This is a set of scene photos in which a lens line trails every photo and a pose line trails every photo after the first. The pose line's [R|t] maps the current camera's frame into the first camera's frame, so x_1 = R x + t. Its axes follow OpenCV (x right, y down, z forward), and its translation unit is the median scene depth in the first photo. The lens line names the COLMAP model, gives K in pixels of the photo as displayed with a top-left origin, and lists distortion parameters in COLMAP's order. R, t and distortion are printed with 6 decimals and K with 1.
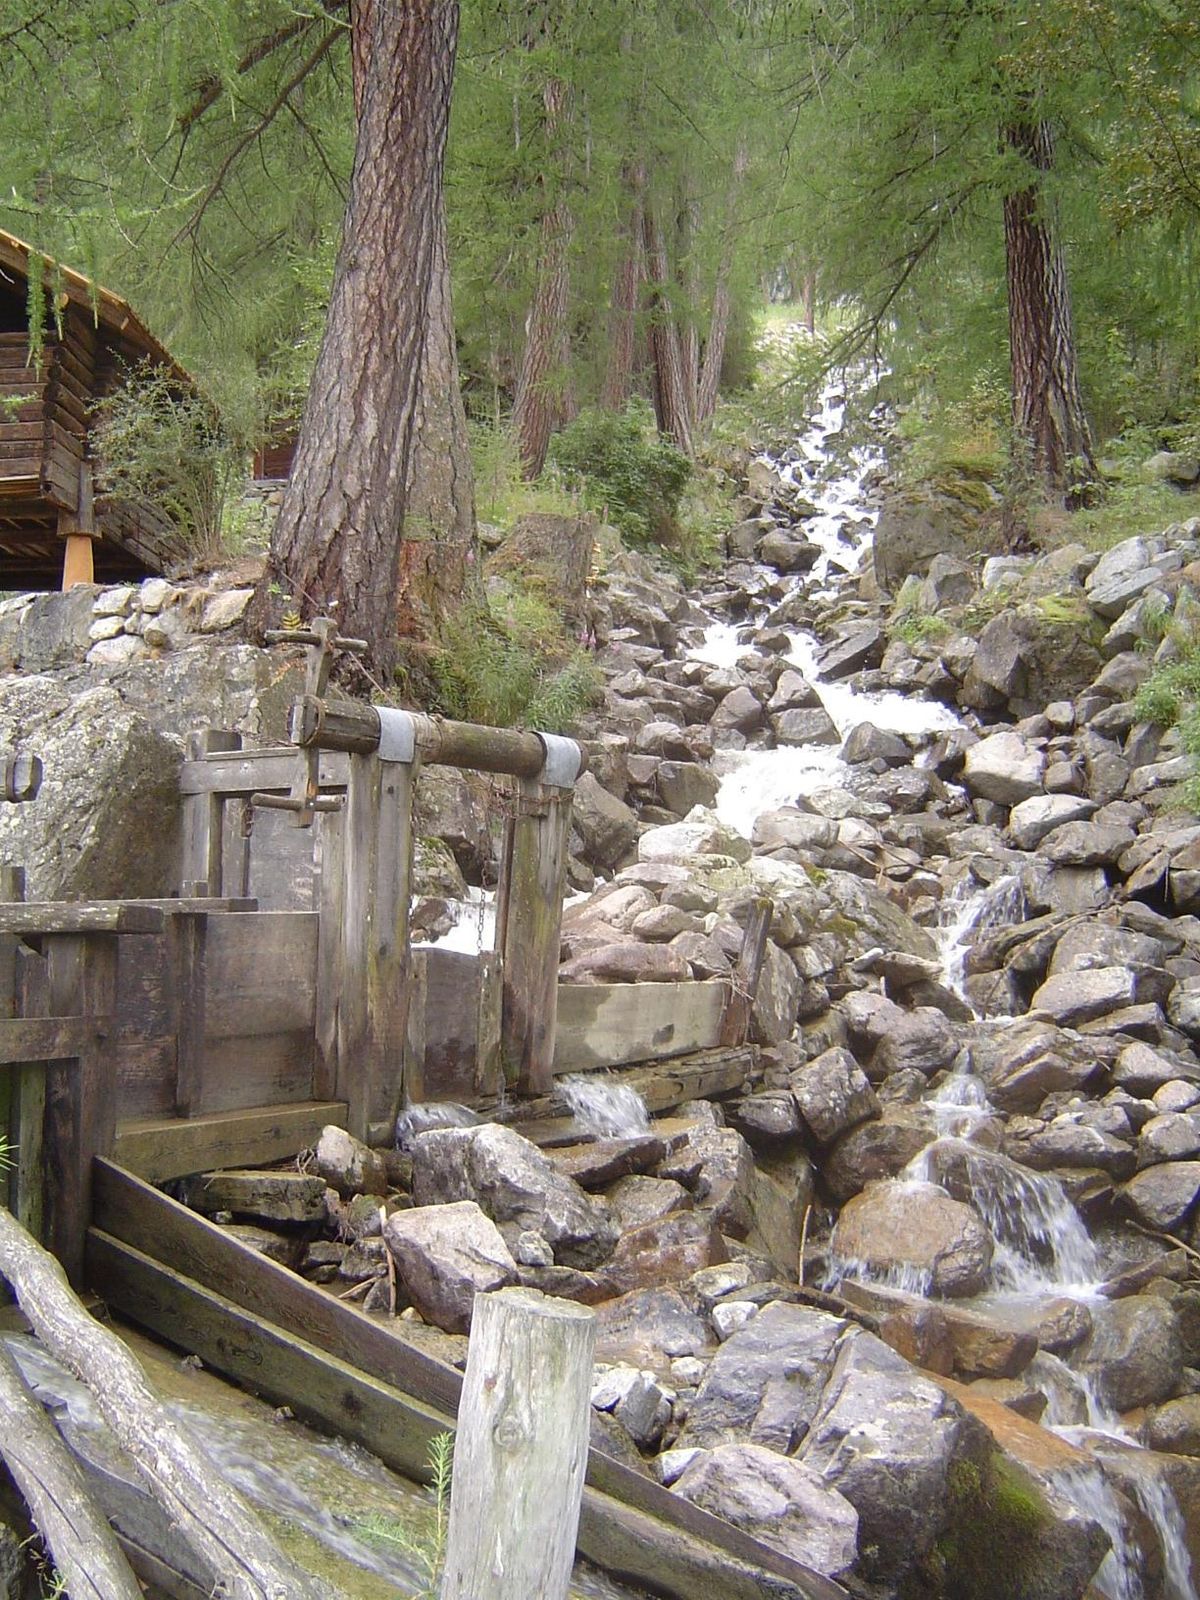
lens RADIAL K [[1830.6, 0, 597.9], [0, 1830.6, 801.3], [0, 0, 1]] dist [-0.138277, 0.000000]
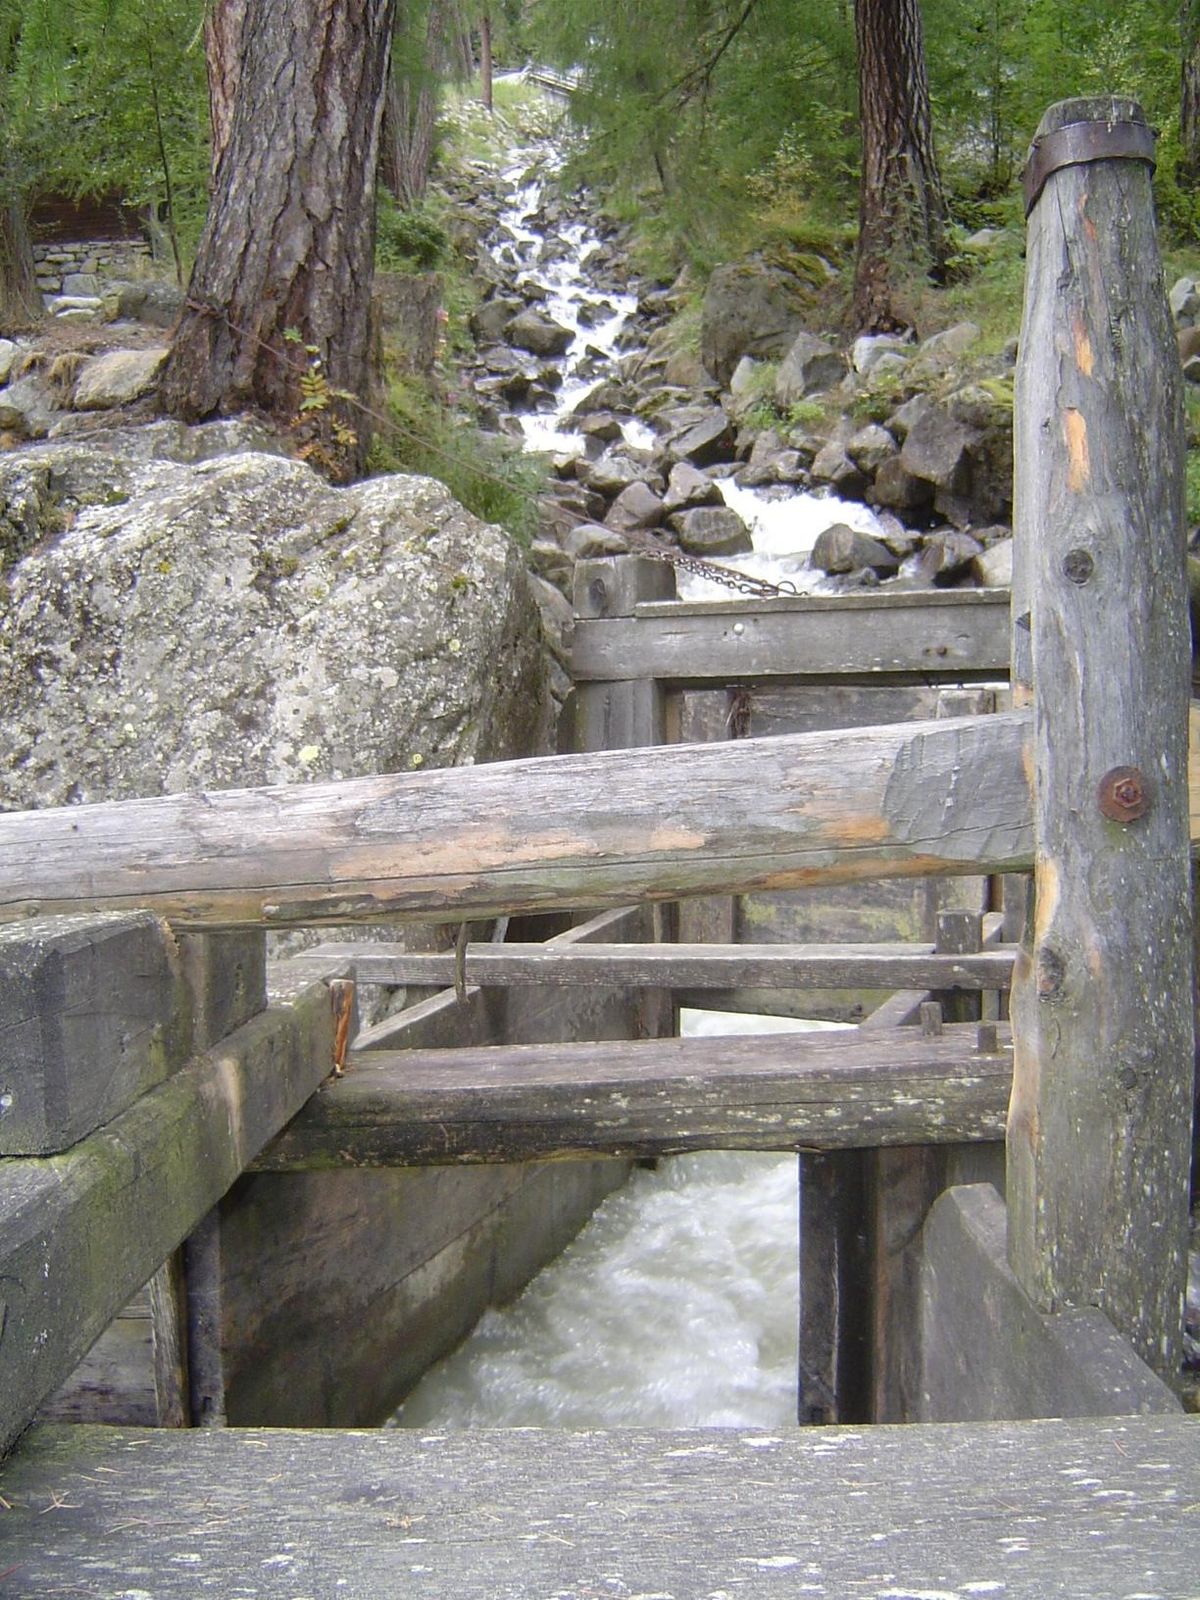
lens RADIAL K [[1830.6, 0, 602.1], [0, 1830.6, 797.8], [0, 0, 1]] dist [-0.138277, 0.000000]
pose [[0.979930, -0.033489, 0.196508, -0.113360], [0.012048, 0.993935, 0.109306, -0.009745], [-0.198976, -0.104744, 0.974391, 0.167200]]
